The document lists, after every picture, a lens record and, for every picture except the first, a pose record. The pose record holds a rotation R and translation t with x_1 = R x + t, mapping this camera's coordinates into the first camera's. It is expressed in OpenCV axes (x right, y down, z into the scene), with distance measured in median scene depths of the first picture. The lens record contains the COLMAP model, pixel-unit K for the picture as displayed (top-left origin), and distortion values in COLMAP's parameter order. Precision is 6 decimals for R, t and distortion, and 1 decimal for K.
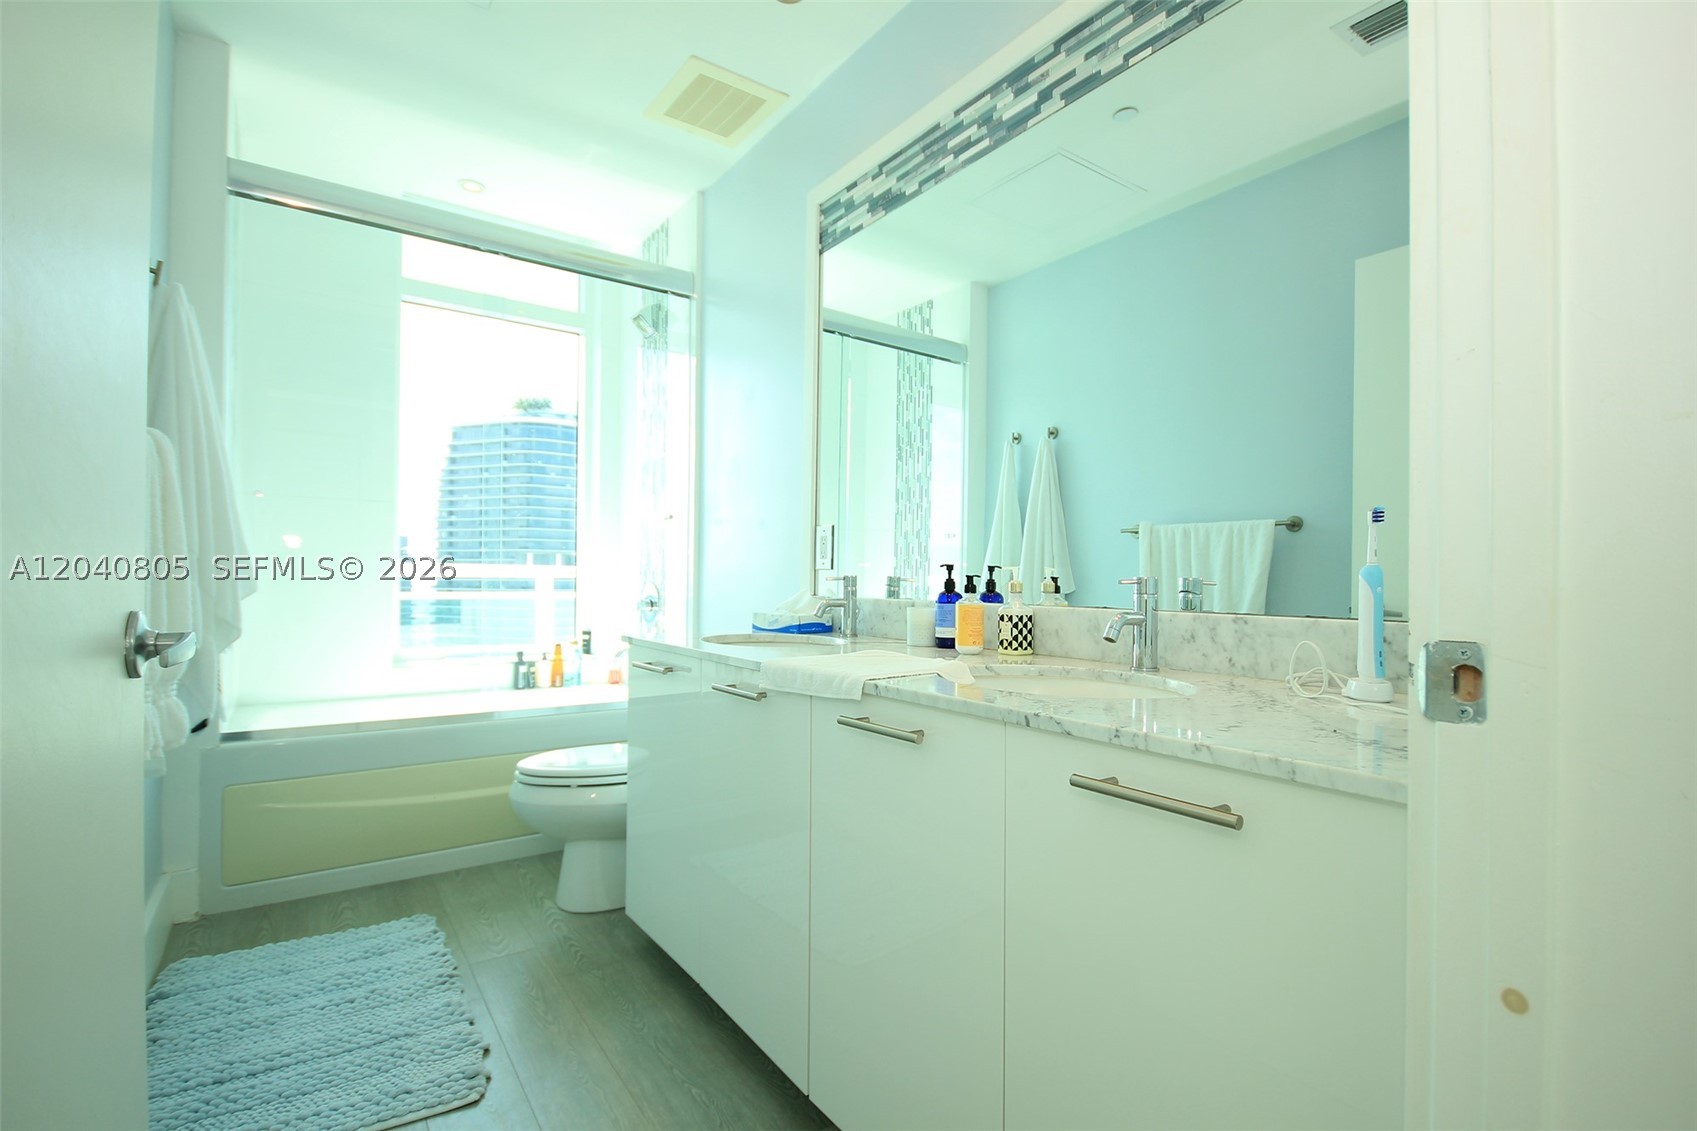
lens RADIAL K [[764.3, 0, 852.1], [0, 764.3, 587.5], [0, 0, 1]] dist [0.008708, -0.009494]
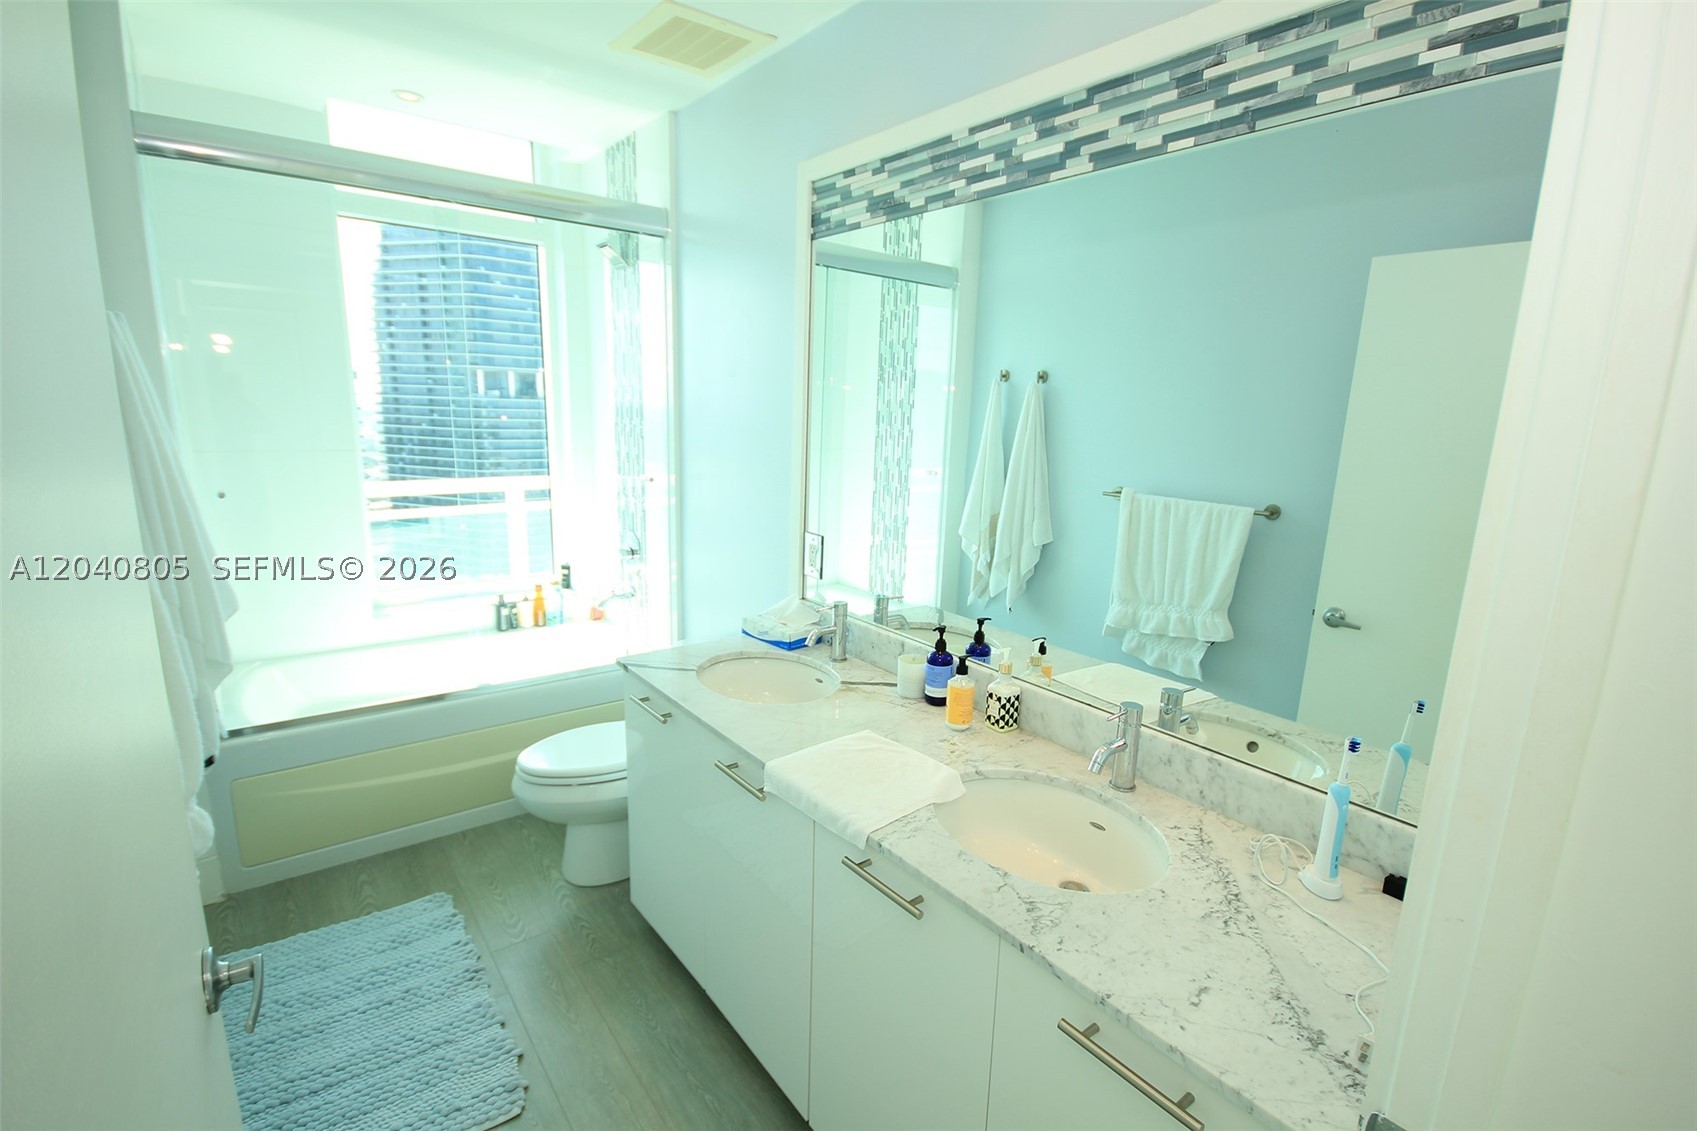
lens RADIAL K [[765.4, 0, 849.8], [0, 765.4, 570.0], [0, 0, 1]] dist [0.010186, -0.008482]
pose [[0.998944, 0.012125, 0.044320, -0.038034], [-0.021189, 0.977430, 0.210192, -0.285057], [-0.040771, -0.210909, 0.976655, 0.013981]]
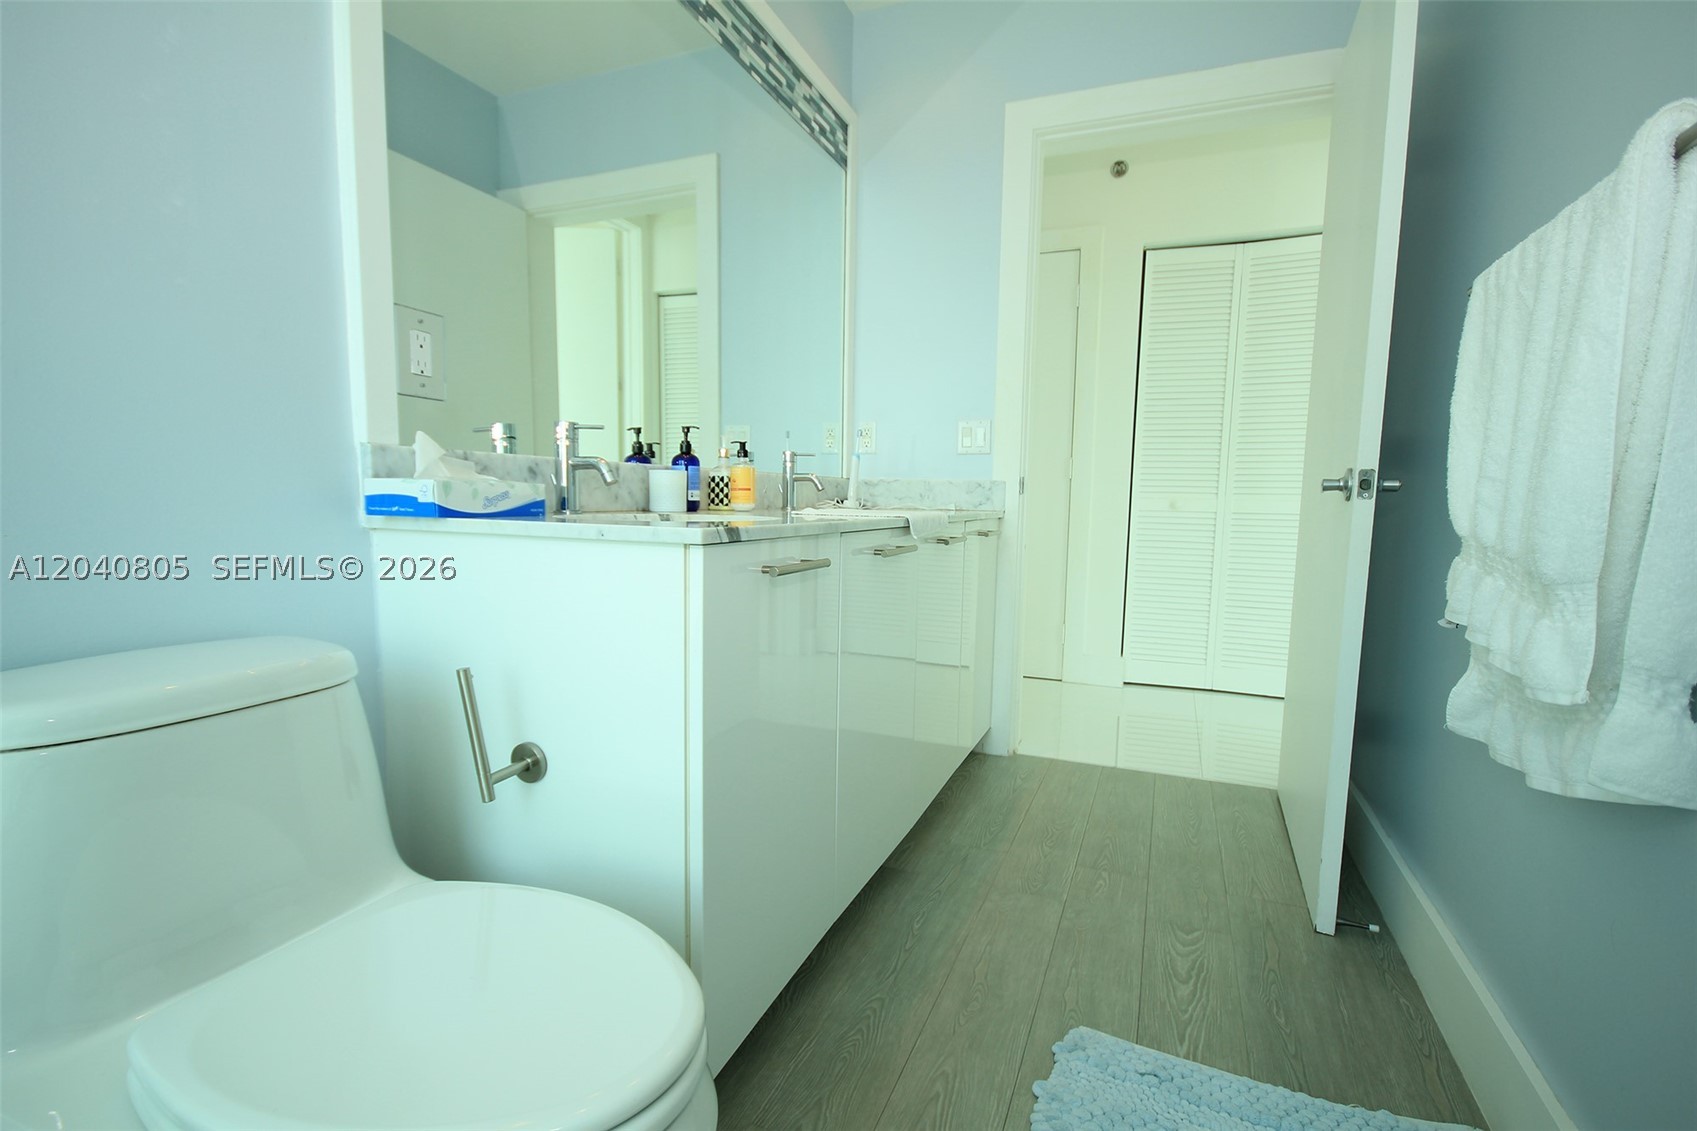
lens RADIAL K [[782.5, 0, 856.5], [0, 782.5, 574.2], [0, 0, 1]] dist [0.007784, -0.010392]
pose [[-0.553878, -0.113549, 0.824819, -0.750193], [-0.019392, 0.992147, 0.123563, 0.026677], [-0.832372, 0.052444, -0.551731, 1.224737]]
